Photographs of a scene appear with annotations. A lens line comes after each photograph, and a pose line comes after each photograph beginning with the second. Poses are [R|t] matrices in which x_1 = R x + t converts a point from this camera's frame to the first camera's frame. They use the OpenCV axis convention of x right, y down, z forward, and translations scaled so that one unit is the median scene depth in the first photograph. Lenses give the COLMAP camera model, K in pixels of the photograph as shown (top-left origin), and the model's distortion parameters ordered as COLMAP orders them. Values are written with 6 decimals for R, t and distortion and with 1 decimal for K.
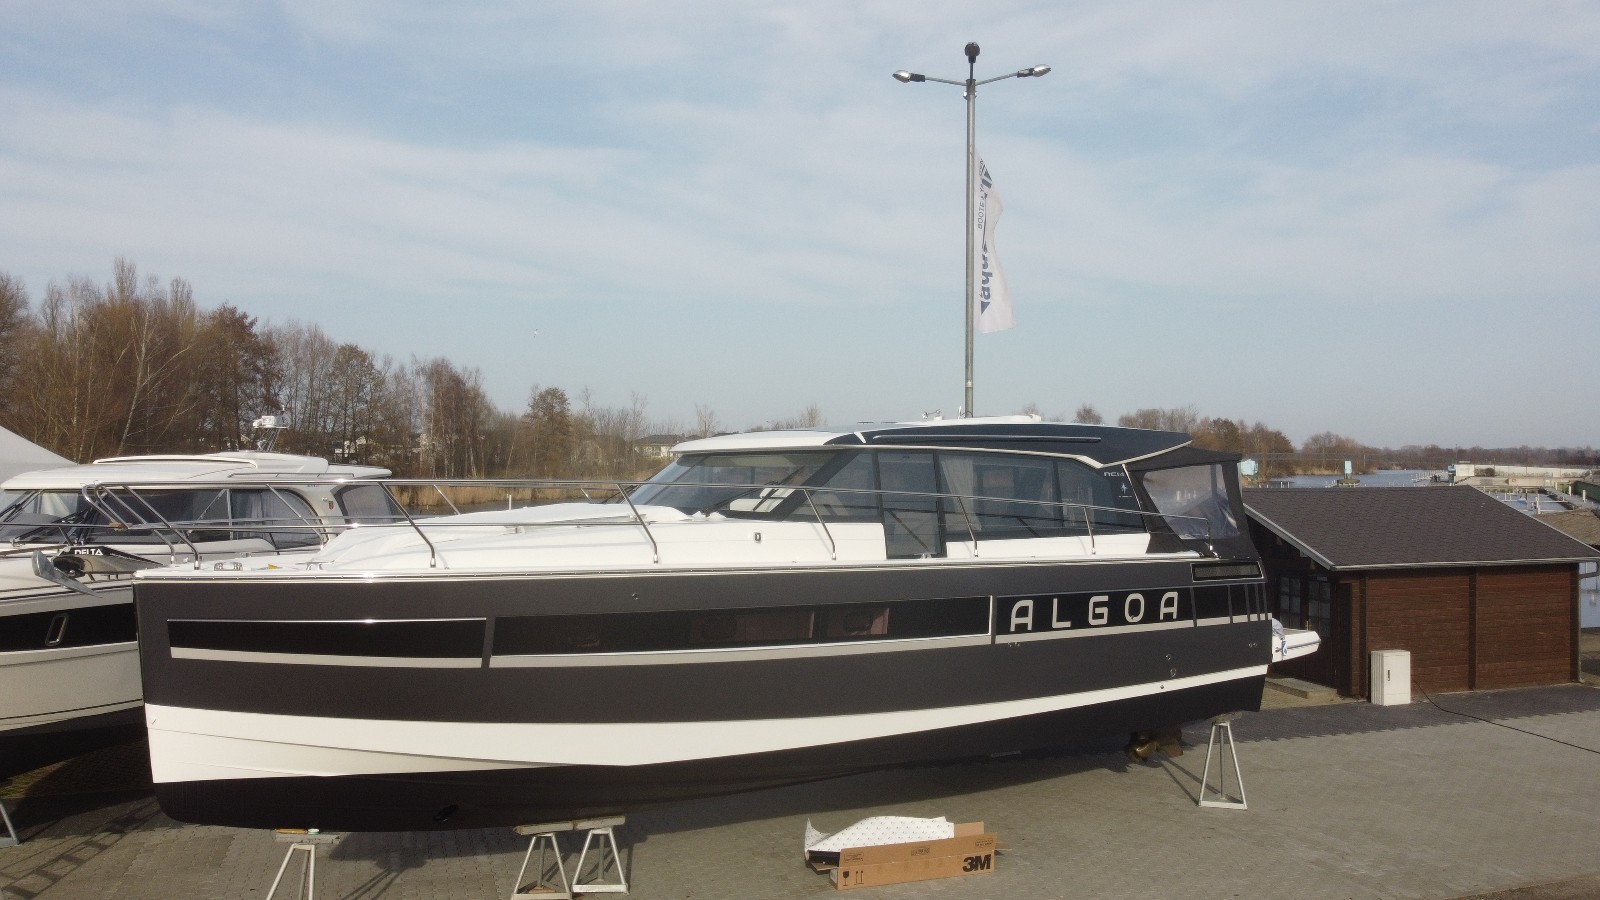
lens RADIAL K [[1212.6, 0, 796.6], [0, 1212.6, 434.2], [0, 0, 1]] dist [0.000026, -0.005507]
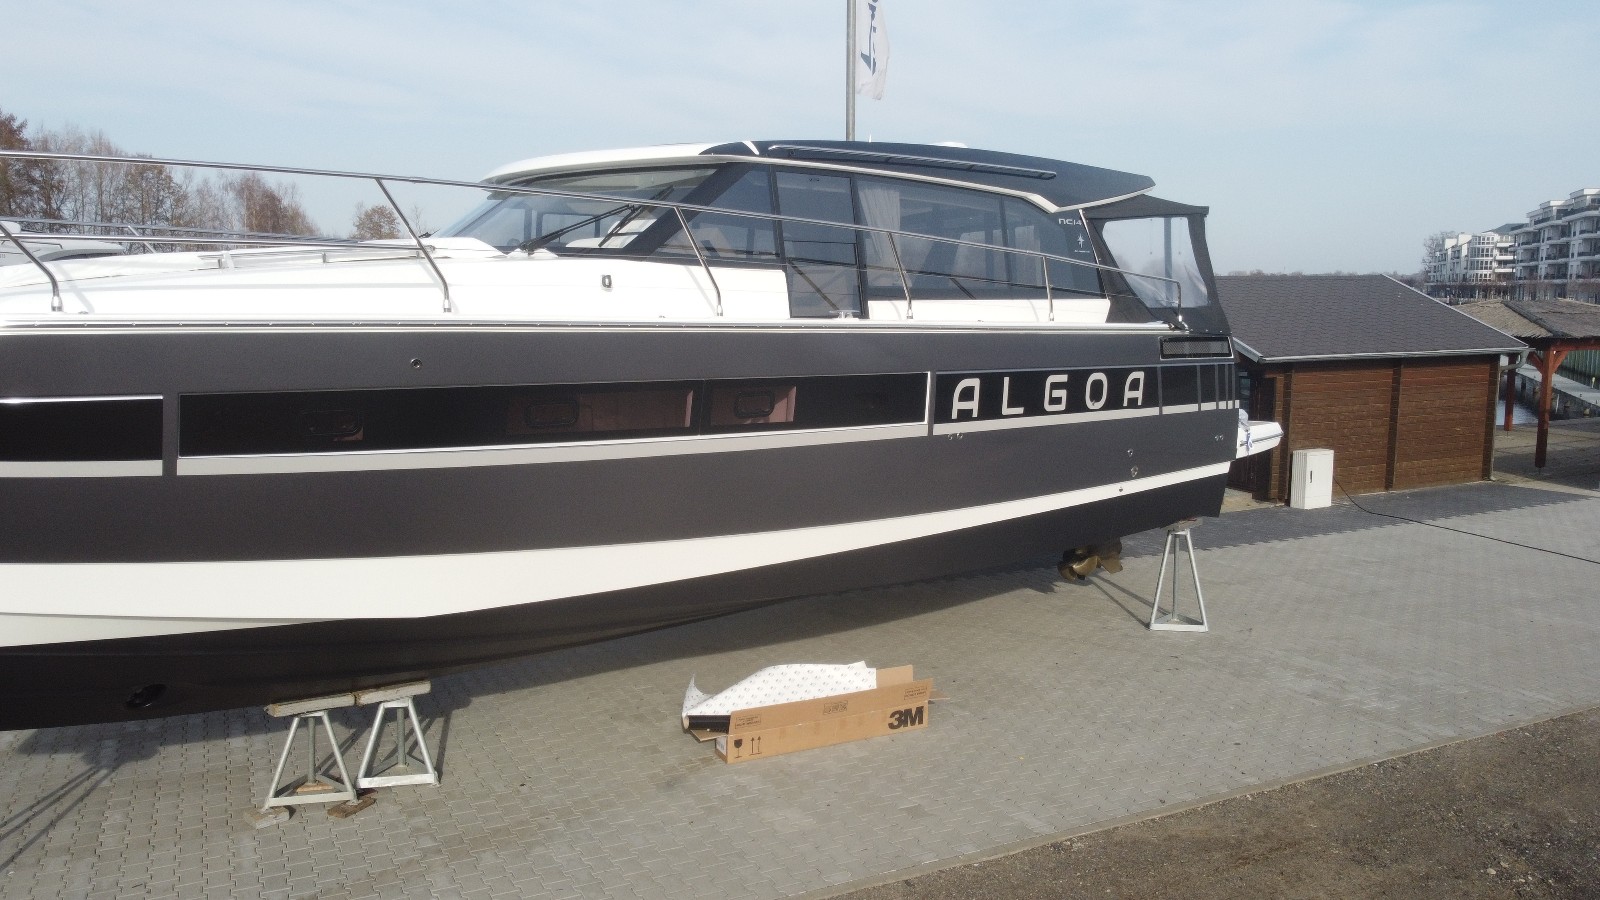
lens RADIAL K [[1212.6, 0, 796.6], [0, 1212.6, 434.2], [0, 0, 1]] dist [0.000026, -0.005507]
pose [[0.992298, -0.020629, 0.122142, -0.010119], [0.003258, 0.990041, 0.140745, 0.064310], [-0.123829, -0.139263, 0.982483, 0.266960]]
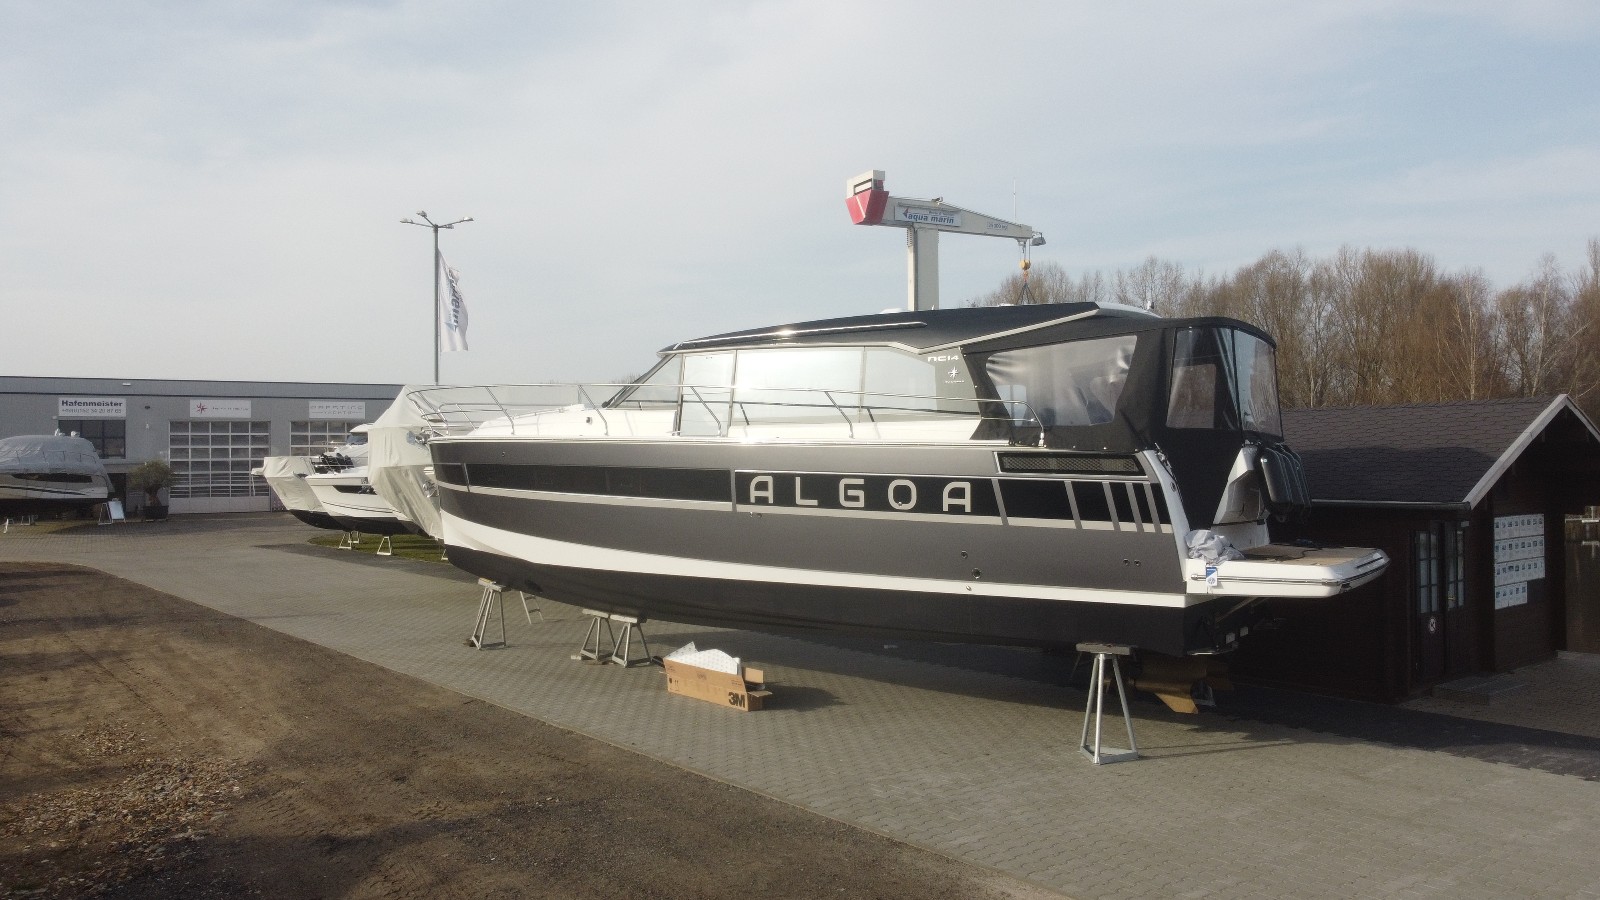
lens RADIAL K [[1212.6, 0, 796.6], [0, 1212.6, 434.2], [0, 0, 1]] dist [0.000026, -0.005507]
pose [[0.350271, -0.030156, -0.936163, 1.217228], [0.029627, 0.999338, -0.021106, 0.120751], [0.936180, -0.020343, 0.350932, 0.625959]]
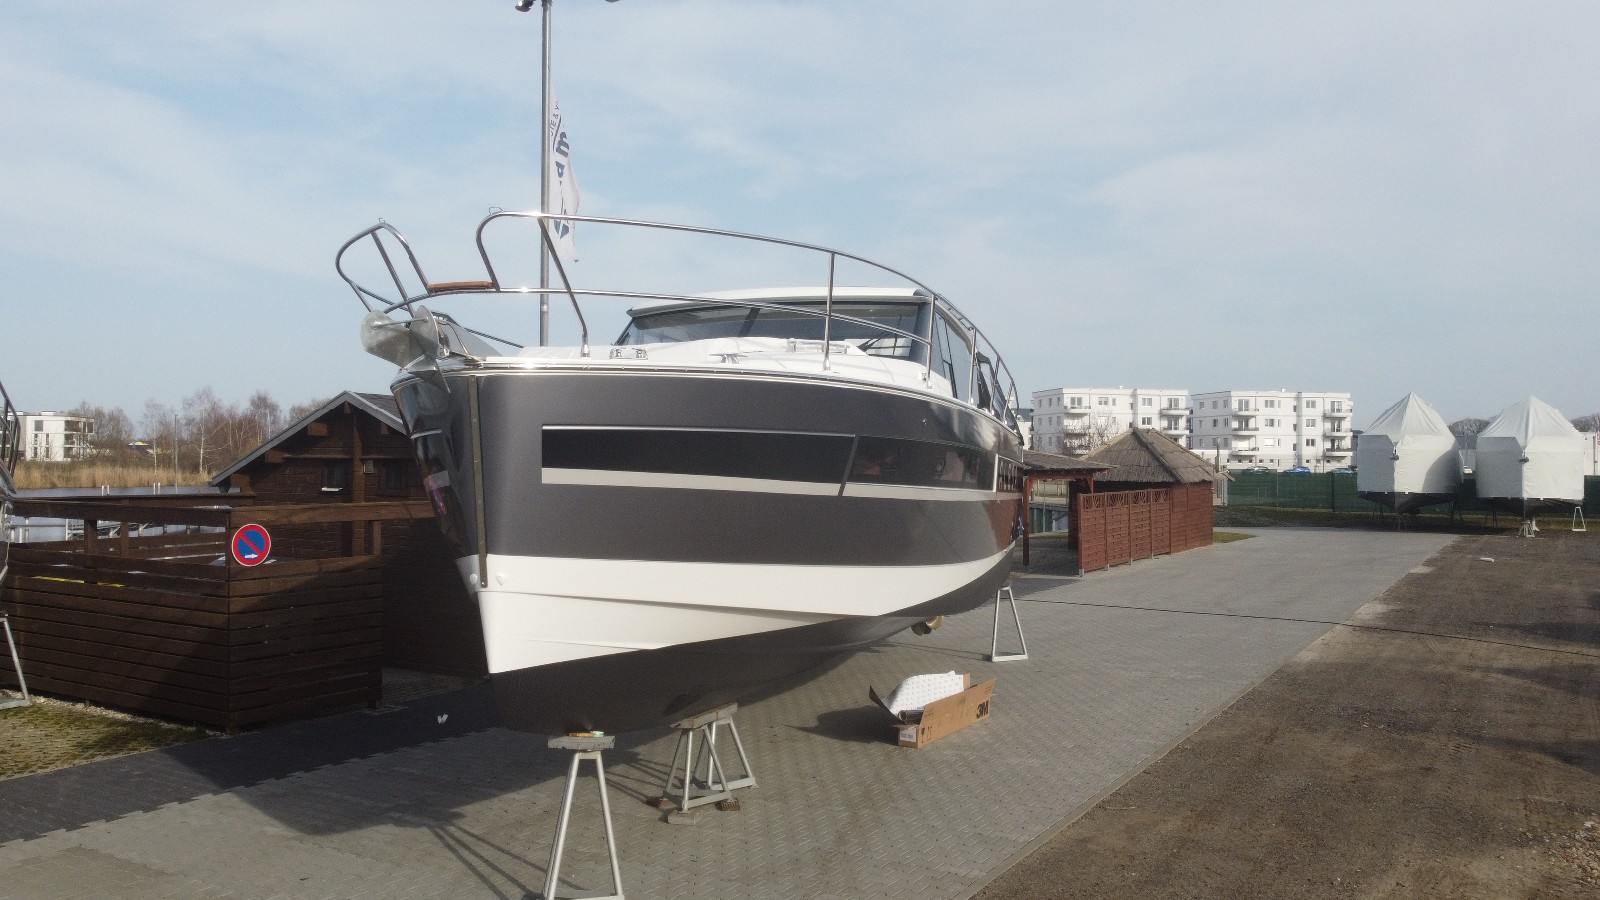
lens RADIAL K [[1217.1, 0, 797.7], [0, 1217.1, 429.8], [0, 0, 1]] dist [-0.001632, 0.000546]
pose [[0.775707, 0.012460, 0.630970, -0.617833], [-0.011574, 0.999918, -0.005517, 0.114916], [-0.630987, -0.003023, 0.775788, 0.274175]]
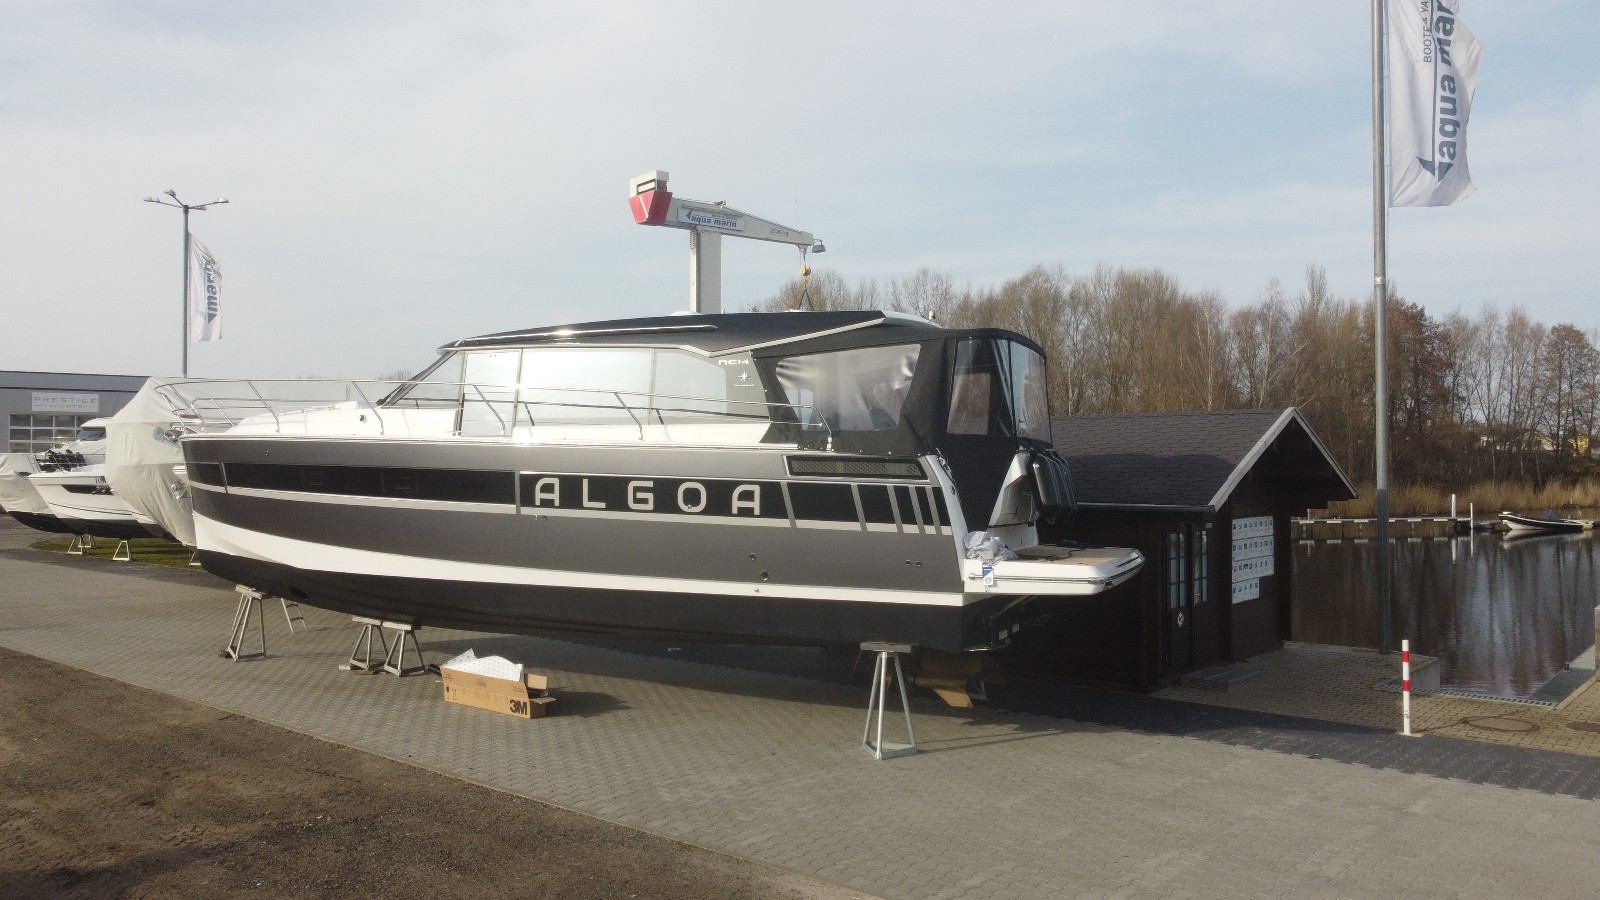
lens RADIAL K [[1212.6, 0, 796.6], [0, 1212.6, 434.2], [0, 0, 1]] dist [0.000026, -0.005507]
pose [[0.514596, -0.026333, -0.857028, 1.213644], [0.021502, 0.999610, -0.017804, 0.119660], [0.857163, -0.009266, 0.514962, 0.616644]]
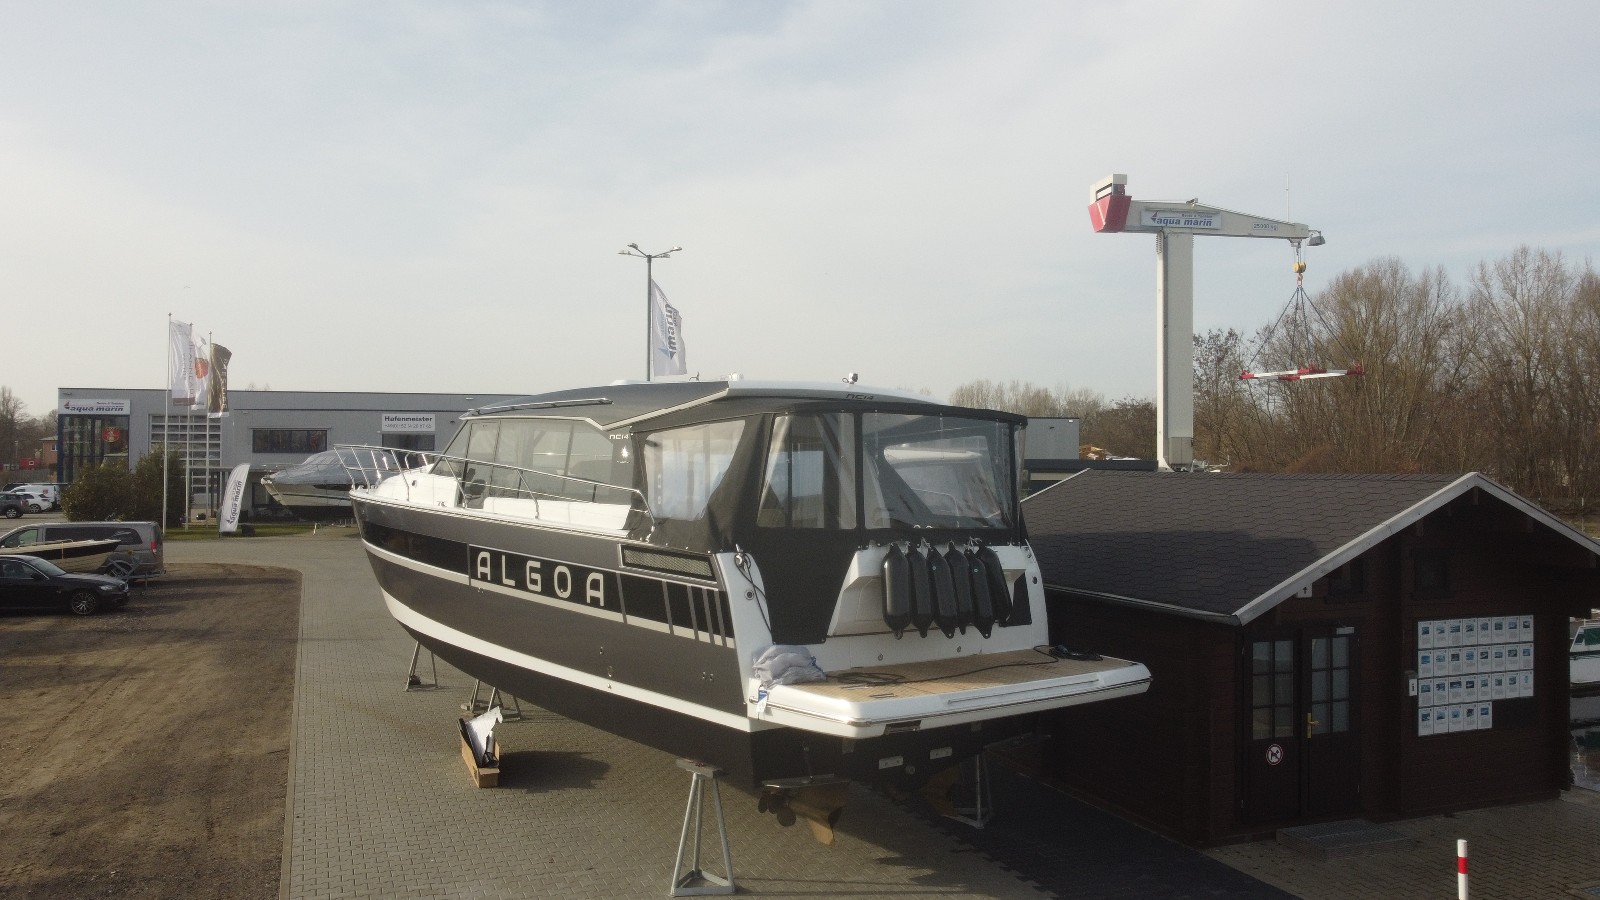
lens RADIAL K [[1213.0, 0, 796.3], [0, 1213.0, 436.2], [0, 0, 1]] dist [0.002213, -0.009674]
pose [[0.051392, -0.029172, -0.998252, 1.277526], [0.015662, 0.999474, -0.028401, 0.066626], [0.998556, -0.014175, 0.051822, 1.201958]]
